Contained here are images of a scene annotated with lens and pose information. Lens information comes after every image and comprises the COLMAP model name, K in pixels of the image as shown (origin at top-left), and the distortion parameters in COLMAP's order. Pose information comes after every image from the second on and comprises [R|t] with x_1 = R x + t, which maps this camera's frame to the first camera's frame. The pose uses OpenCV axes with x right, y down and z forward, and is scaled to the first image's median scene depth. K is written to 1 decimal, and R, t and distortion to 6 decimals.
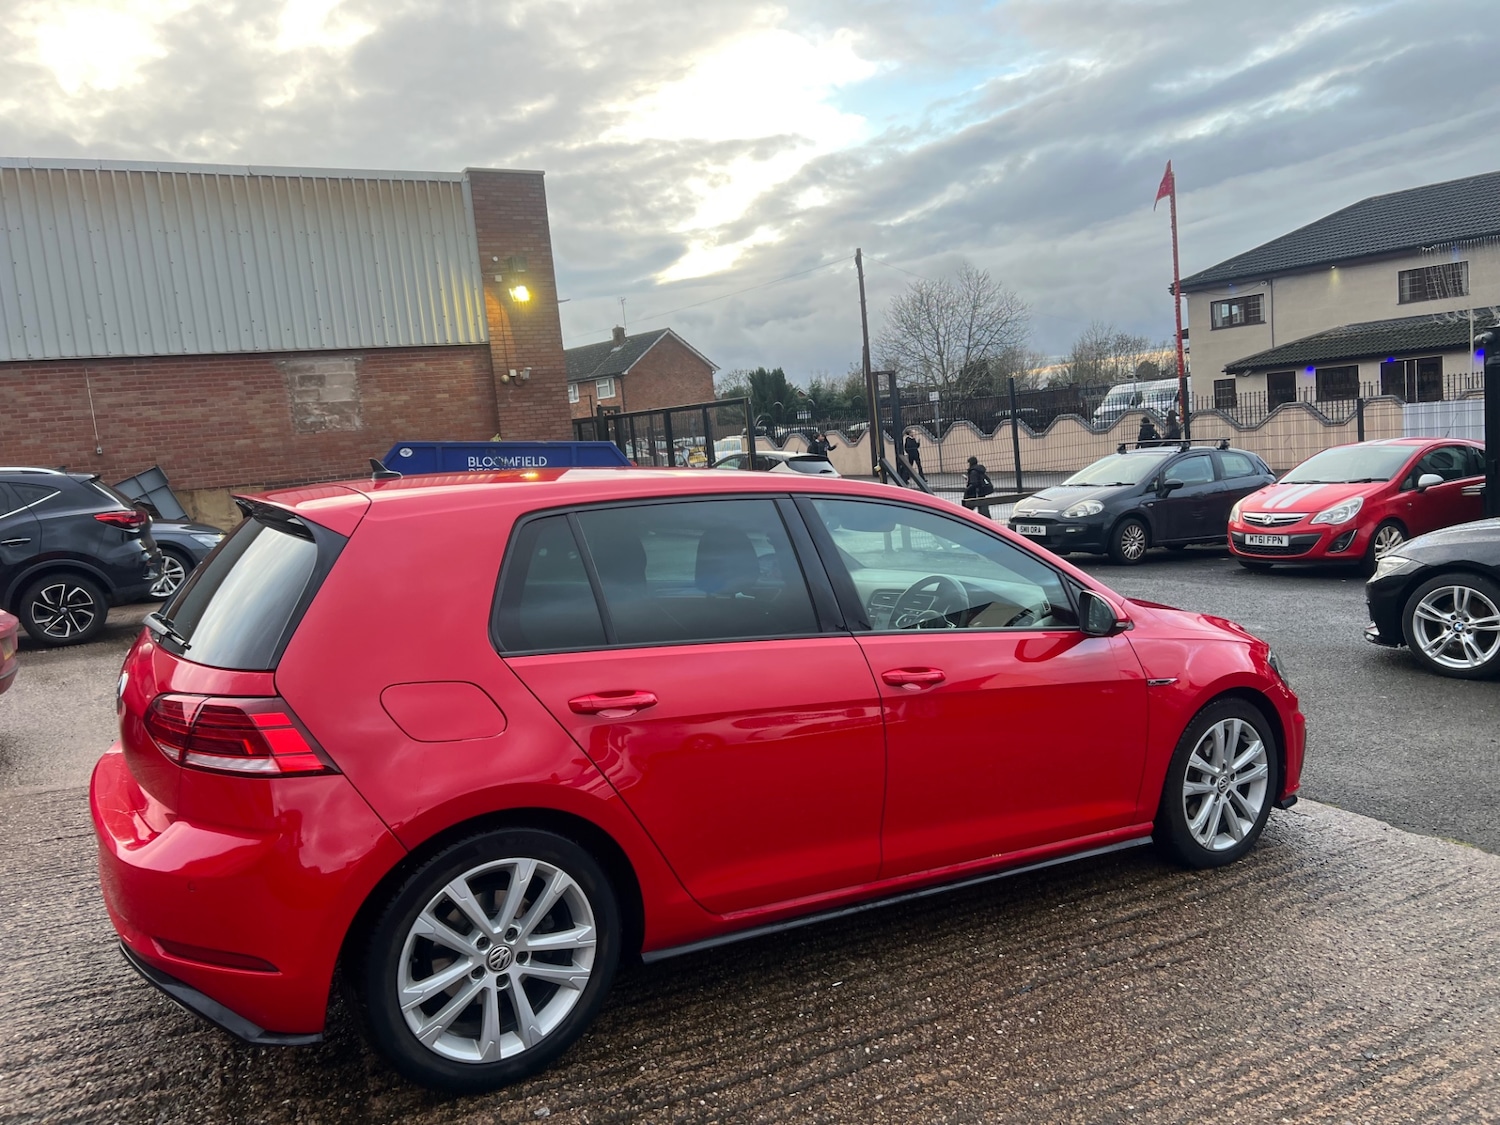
lens RADIAL K [[1124.4, 0, 762.6], [0, 1124.4, 571.1], [0, 0, 1]] dist [0.060229, -0.062833]
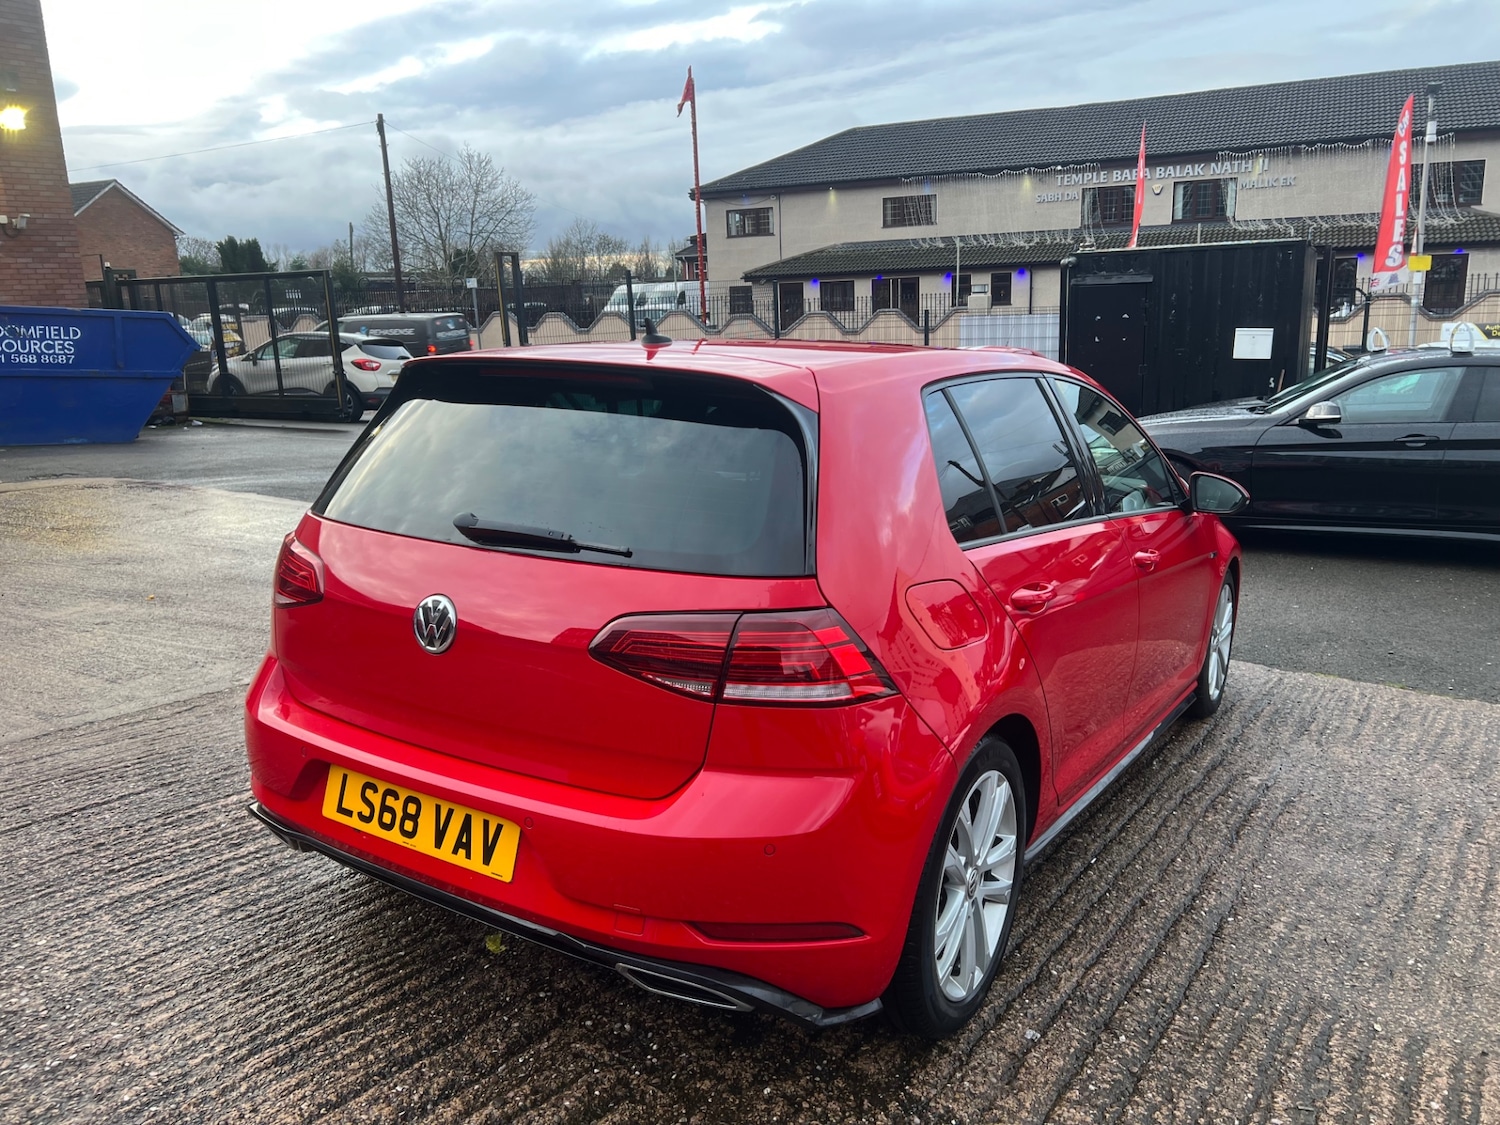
lens RADIAL K [[1124.4, 0, 752.3], [0, 1124.4, 549.1], [0, 0, 1]] dist [0.060229, -0.062833]
pose [[0.901324, -0.040866, 0.431214, -0.113992], [0.009762, 0.997203, 0.074100, 0.001267], [-0.433036, -0.062579, 0.899202, 0.041933]]
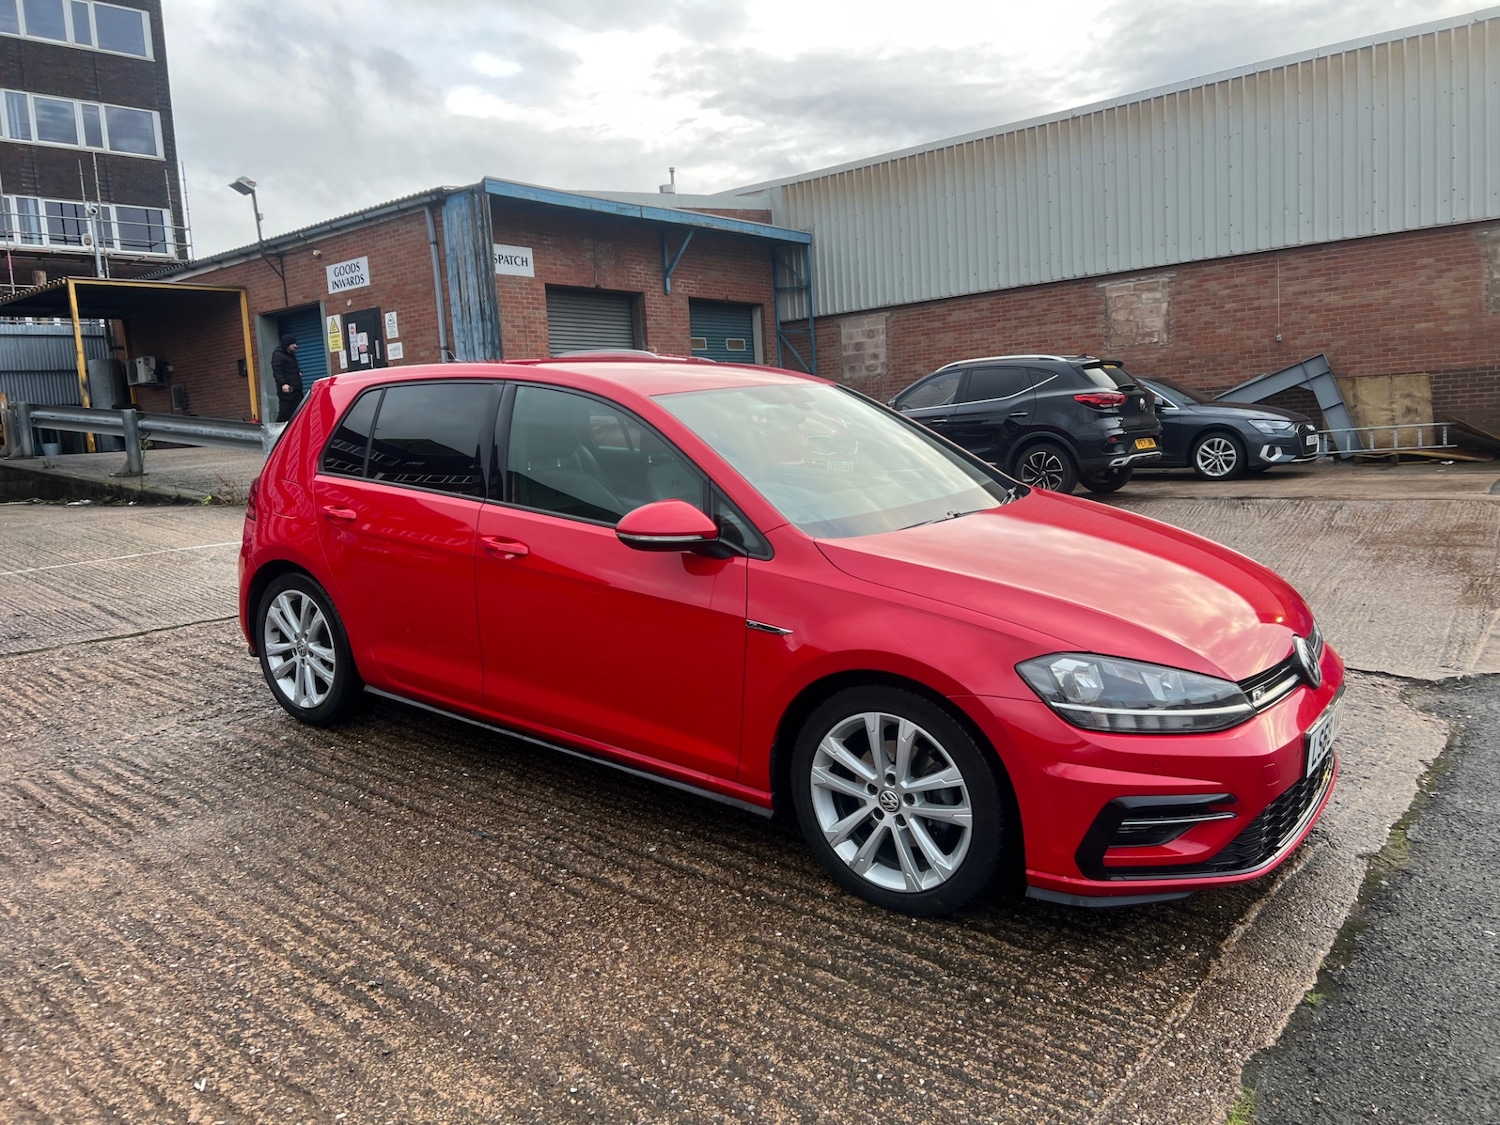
lens RADIAL K [[1124.4, 0, 743.7], [0, 1124.4, 560.0], [0, 0, 1]] dist [0.060229, -0.062833]
pose [[0.363730, 0.168556, -0.916127, 0.230077], [-0.085786, 0.985374, 0.147237, -0.014569], [0.927546, 0.025036, 0.372870, 0.145148]]
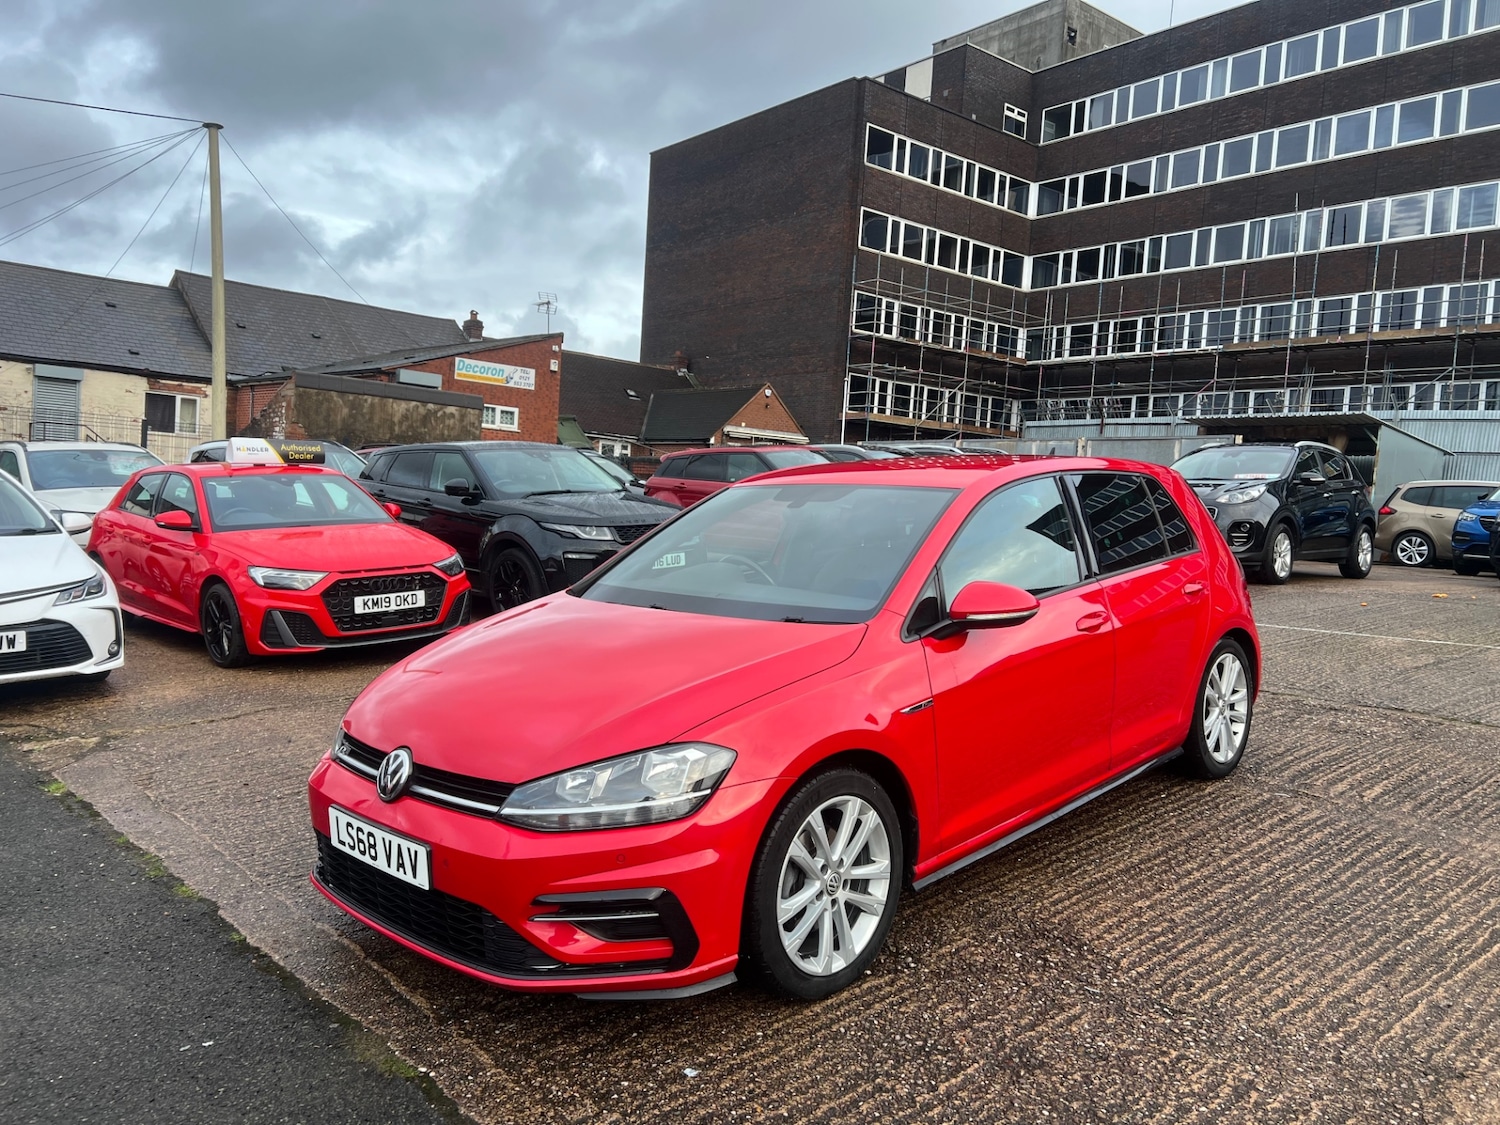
lens RADIAL K [[1124.4, 0, 746.7], [0, 1124.4, 574.0], [0, 0, 1]] dist [0.060229, -0.062833]
pose [[-0.973562, 0.042005, -0.224526, 0.089608], [-0.003979, 0.979679, 0.200534, -0.045546], [0.228387, 0.196126, -0.953611, 0.461248]]
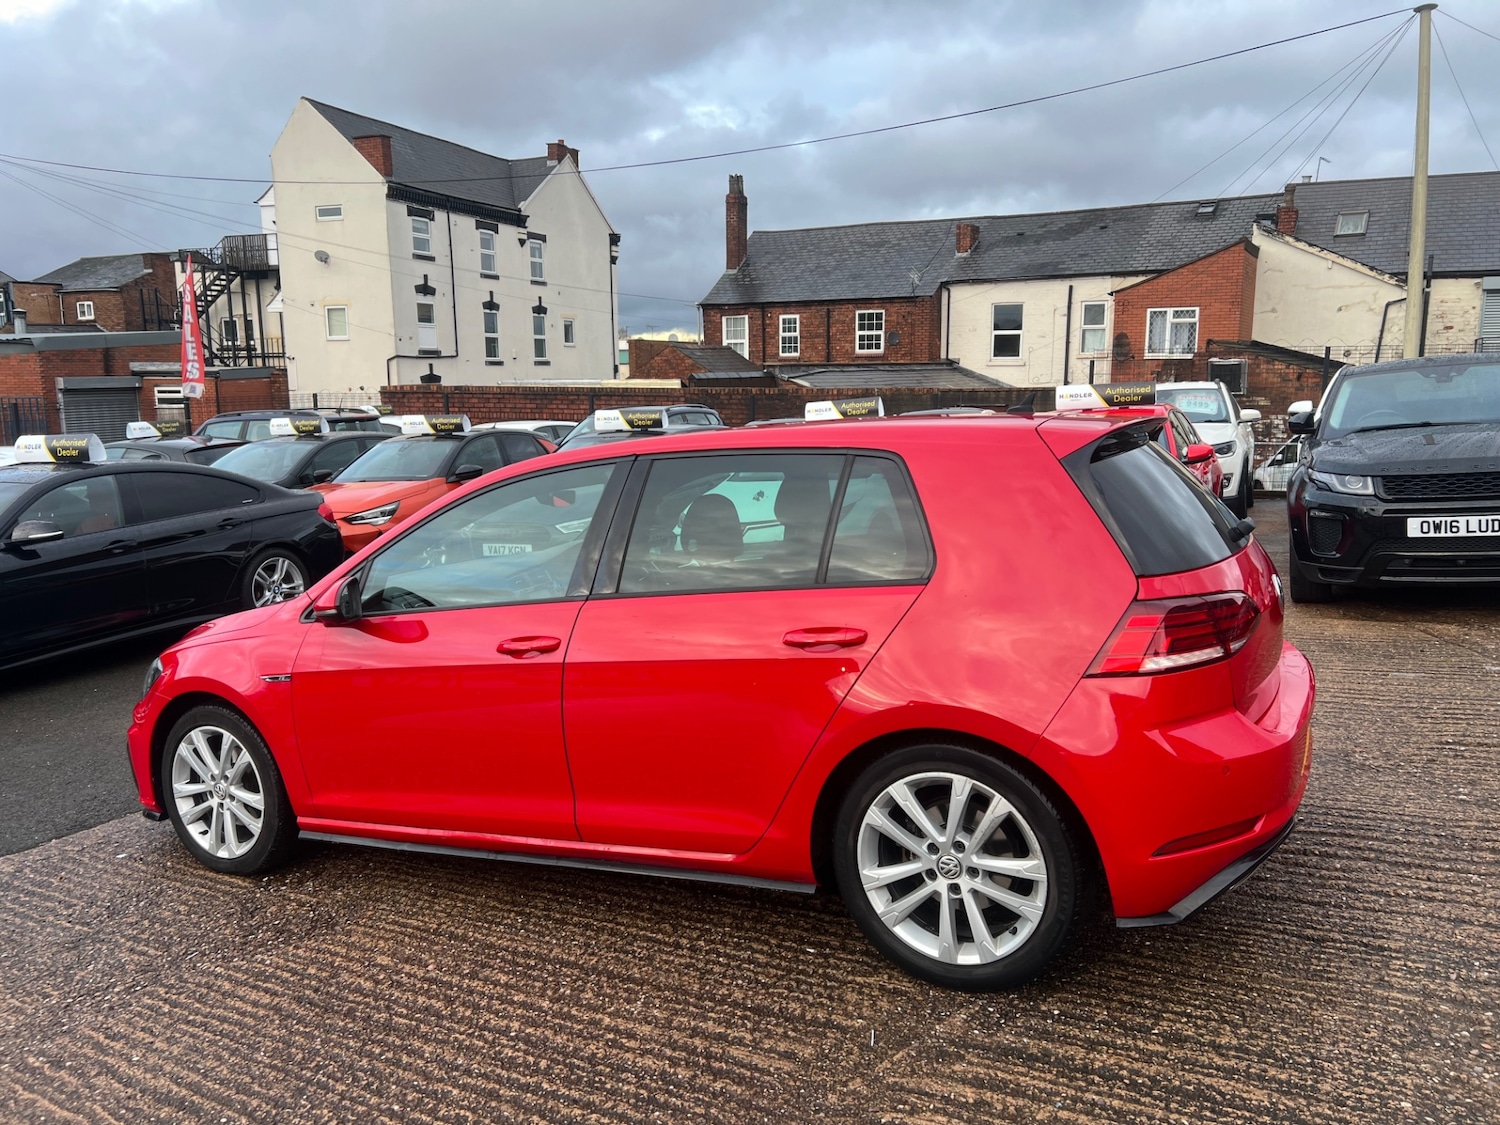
lens RADIAL K [[1124.4, 0, 742.6], [0, 1124.4, 569.5], [0, 0, 1]] dist [0.060229, -0.062833]
pose [[-0.490628, -0.059417, 0.869341, -0.204119], [0.160236, 0.974507, 0.157036, -0.026558], [-0.856510, 0.216346, -0.468600, 0.316740]]
